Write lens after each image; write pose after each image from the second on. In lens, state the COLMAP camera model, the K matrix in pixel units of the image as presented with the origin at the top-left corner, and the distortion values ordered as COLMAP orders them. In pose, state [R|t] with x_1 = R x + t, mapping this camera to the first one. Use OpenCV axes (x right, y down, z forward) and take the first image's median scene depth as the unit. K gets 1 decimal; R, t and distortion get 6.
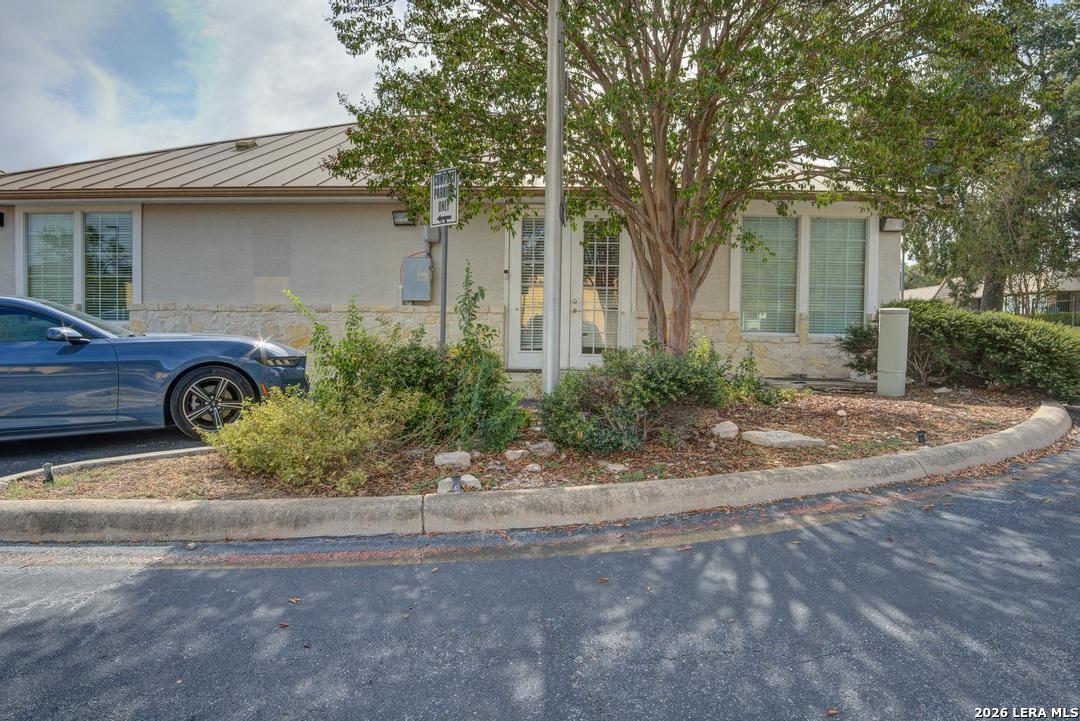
lens RADIAL K [[603.9, 0, 537.2], [0, 603.9, 361.7], [0, 0, 1]] dist [-0.057237, 0.016274]
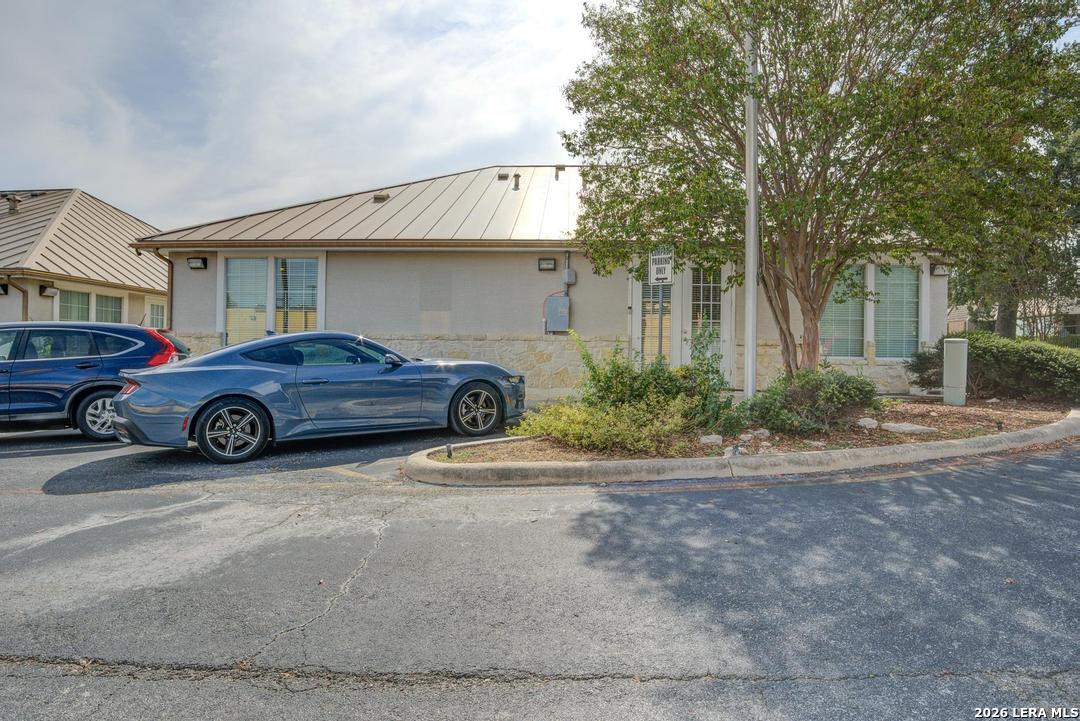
lens RADIAL K [[603.9, 0, 537.2], [0, 603.9, 361.7], [0, 0, 1]] dist [-0.057237, 0.016274]
pose [[0.999989, -0.001158, -0.004475, -0.347894], [0.000992, 0.999313, -0.037049, 0.009715], [0.004514, 0.037044, 0.999303, -0.339745]]
